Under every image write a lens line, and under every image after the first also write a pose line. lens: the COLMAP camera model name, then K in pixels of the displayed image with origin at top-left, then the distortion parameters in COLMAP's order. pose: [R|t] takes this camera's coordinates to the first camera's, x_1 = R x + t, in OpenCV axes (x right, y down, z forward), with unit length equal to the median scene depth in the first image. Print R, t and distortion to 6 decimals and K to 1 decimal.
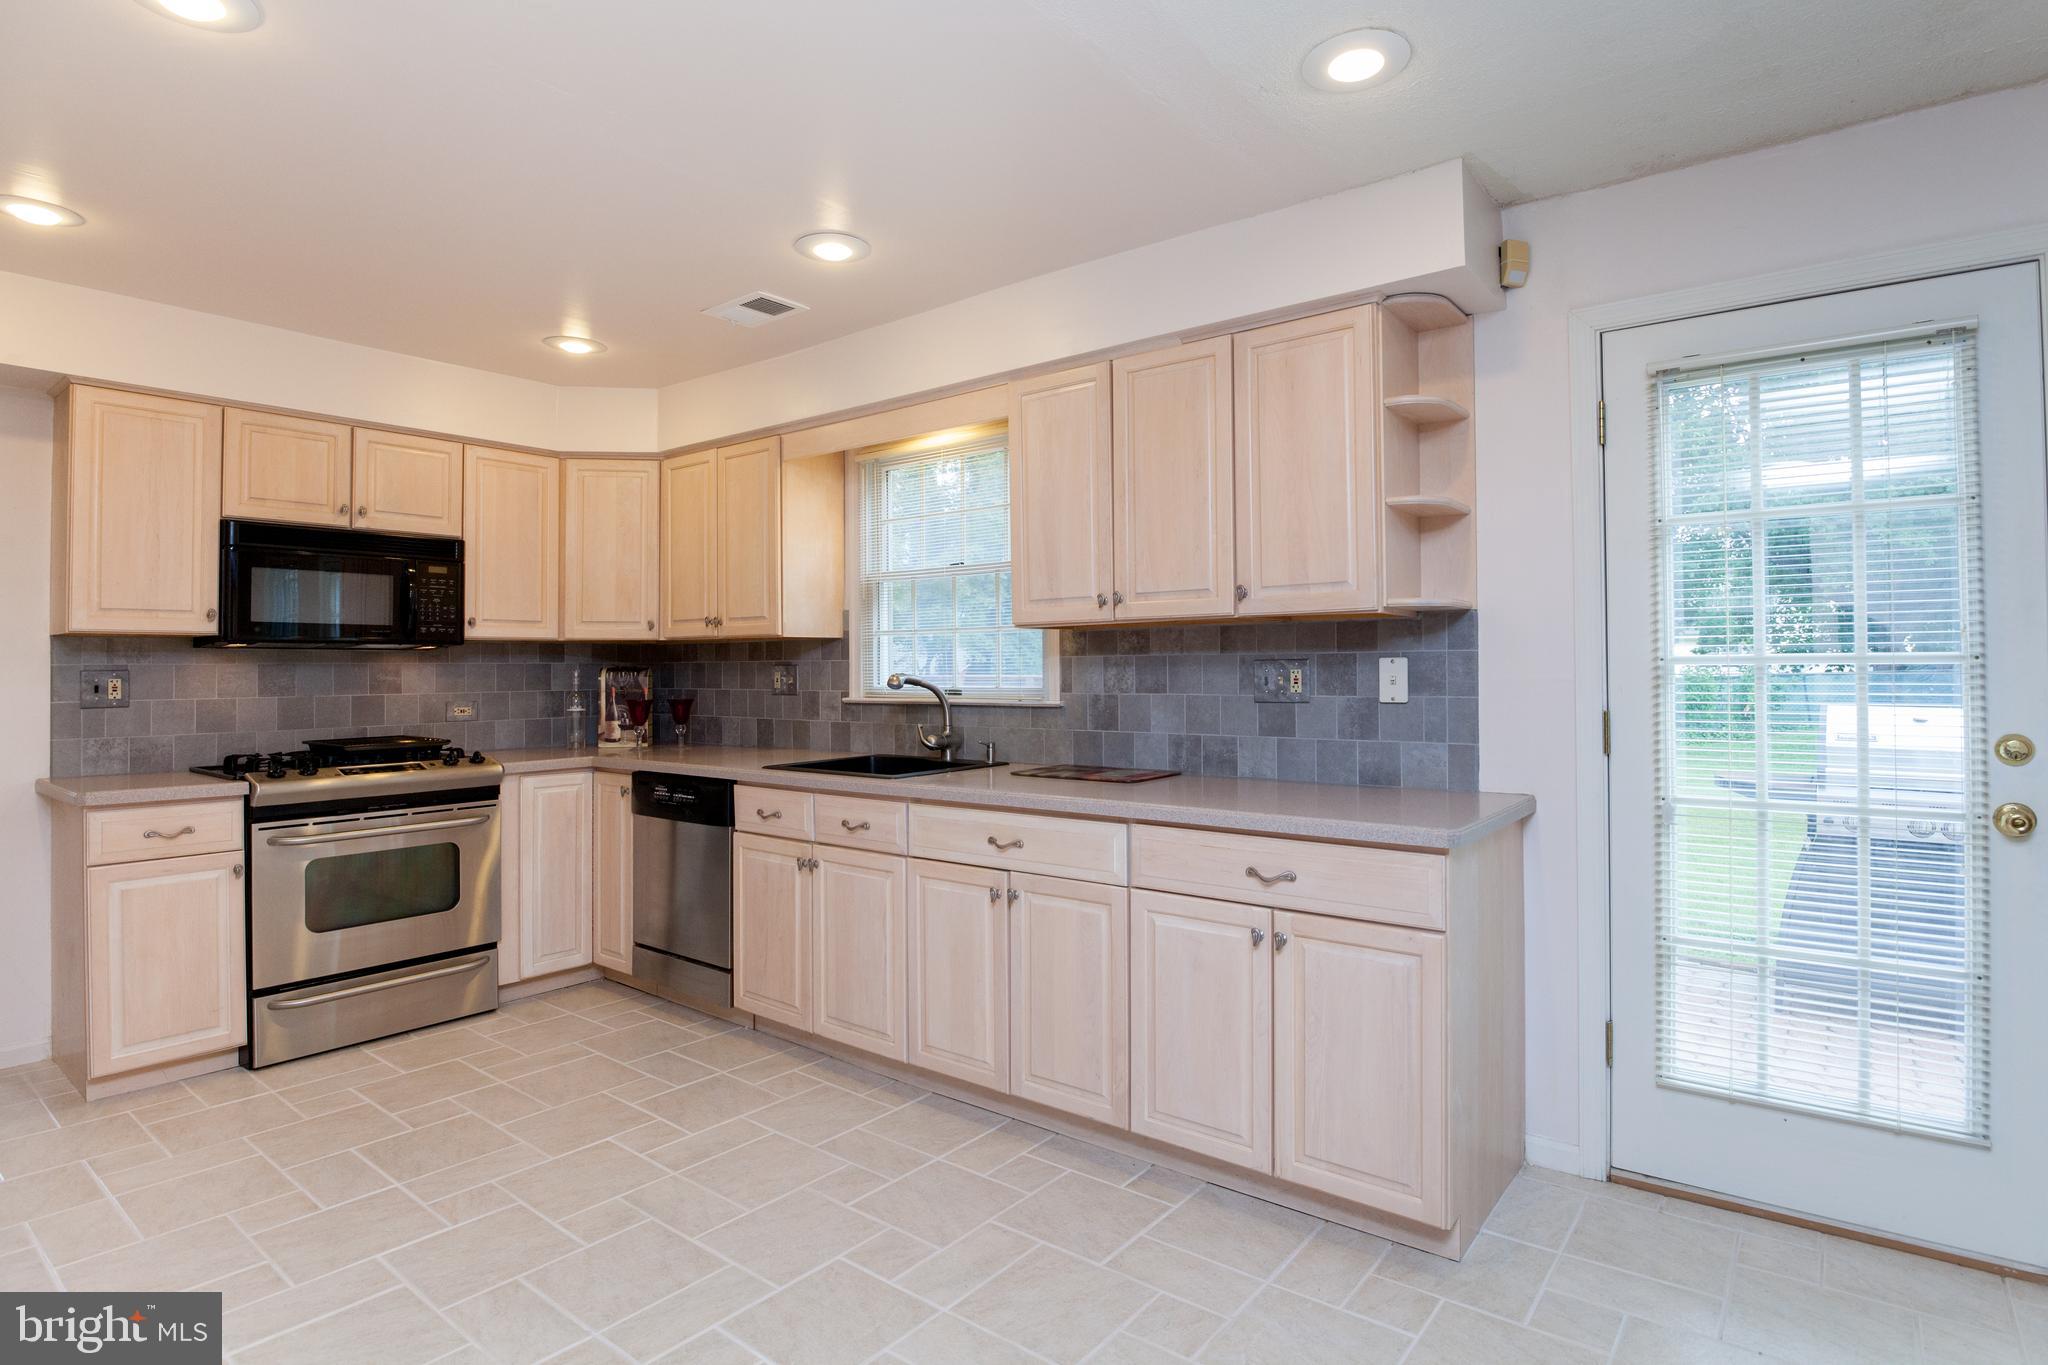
lens RADIAL K [[1047.2, 0, 1062.6], [0, 1047.2, 649.7], [0, 0, 1]] dist [-0.021106, -0.006708]
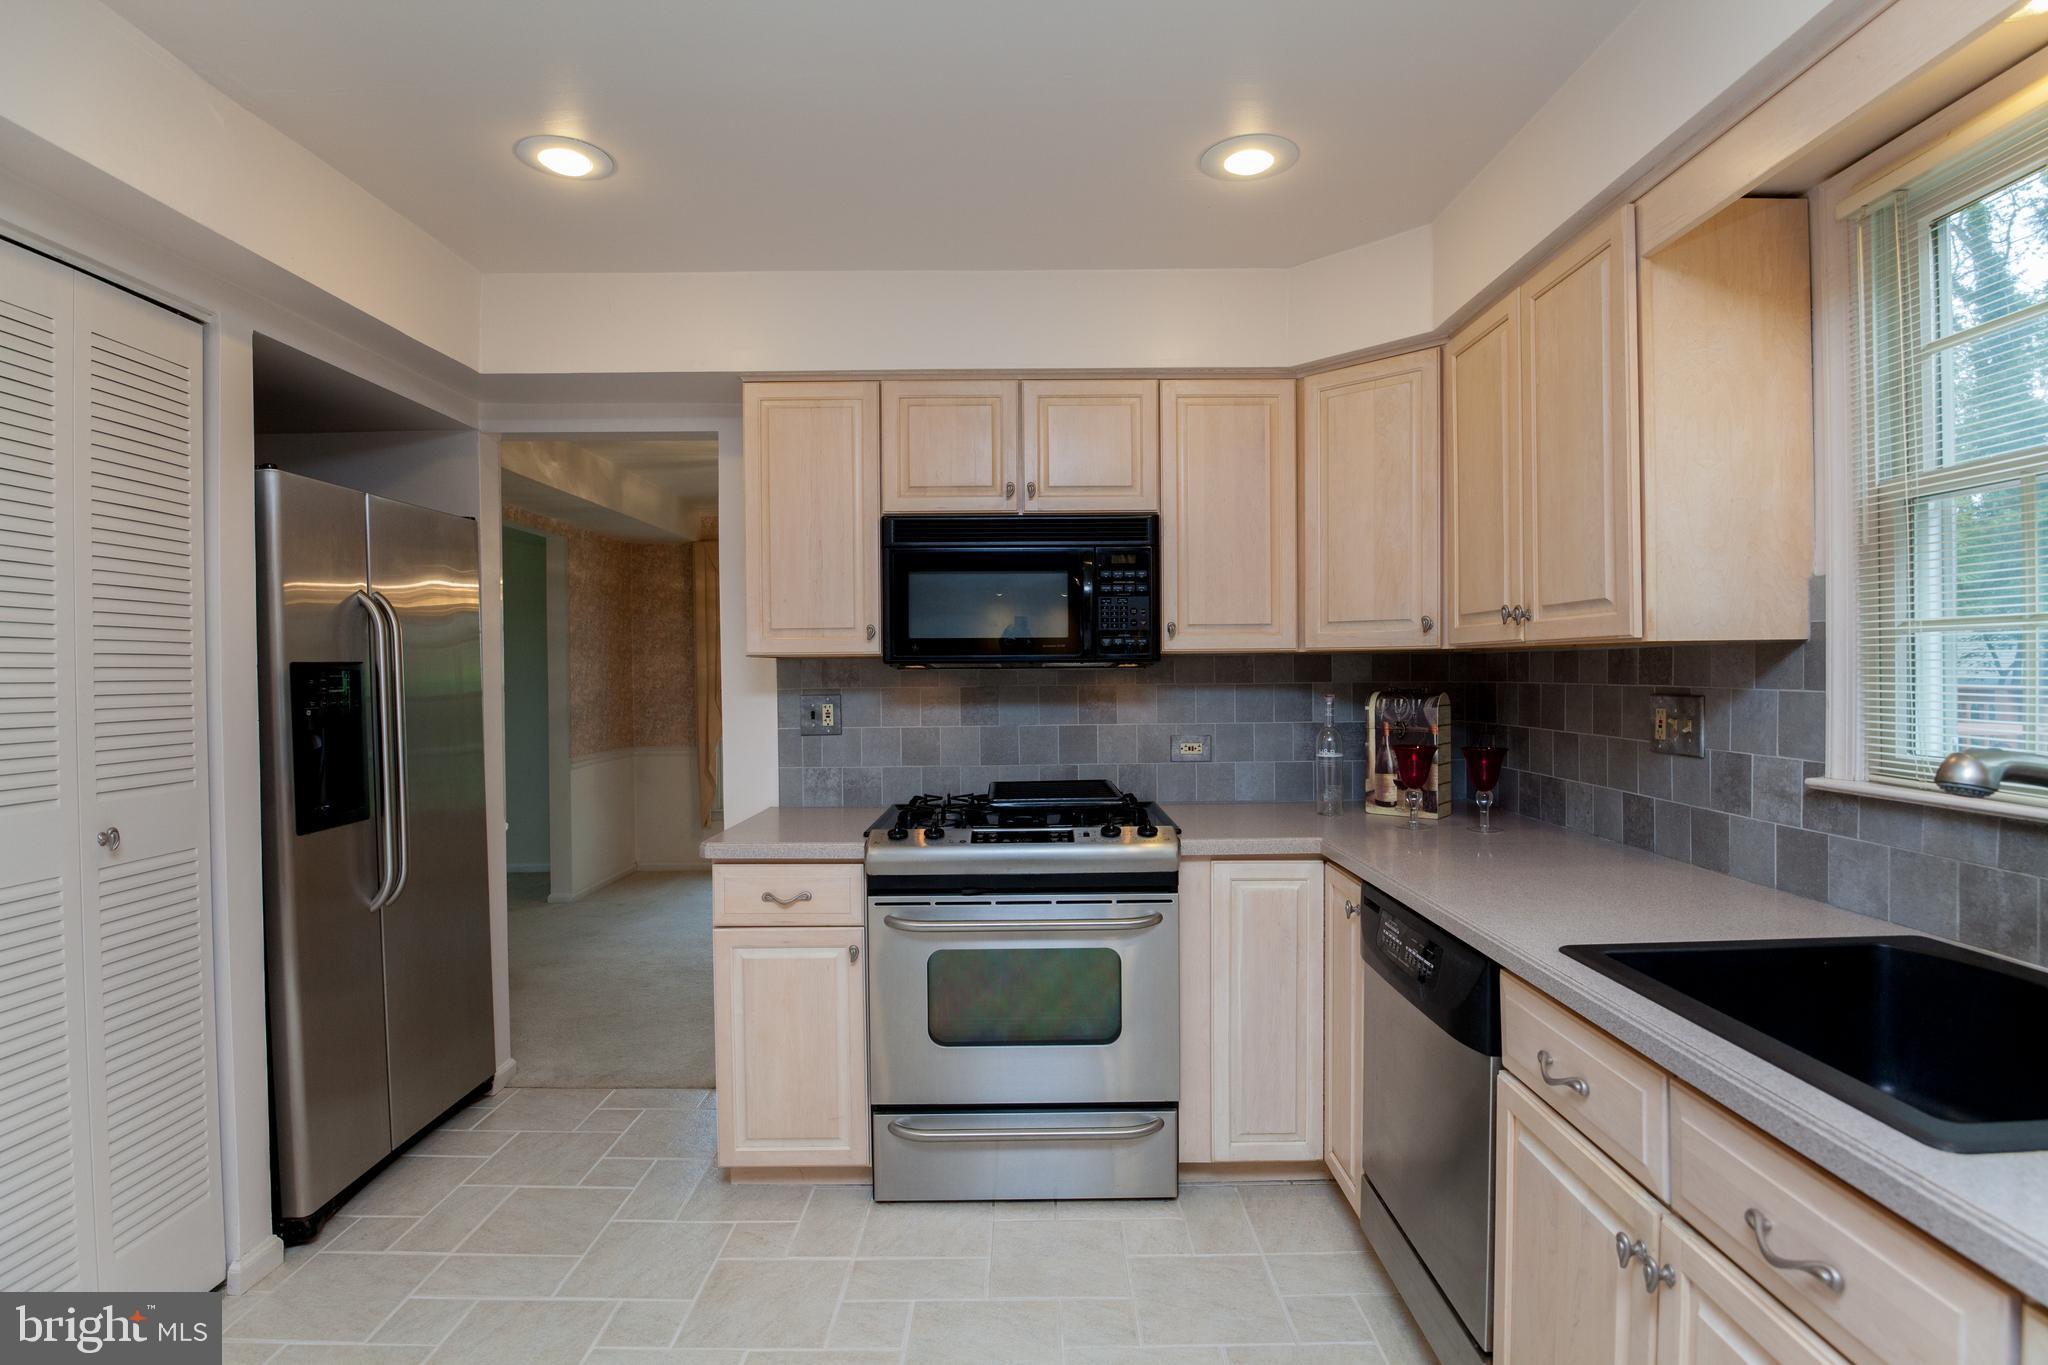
lens RADIAL K [[996.7, 0, 1033.4], [0, 996.7, 681.4], [0, 0, 1]] dist [-0.022526, -0.005642]
pose [[0.607519, 0.010491, -0.794236, -0.097132], [0.017704, 0.999486, 0.026745, -0.012515], [0.794108, -0.030309, 0.607021, 0.589076]]
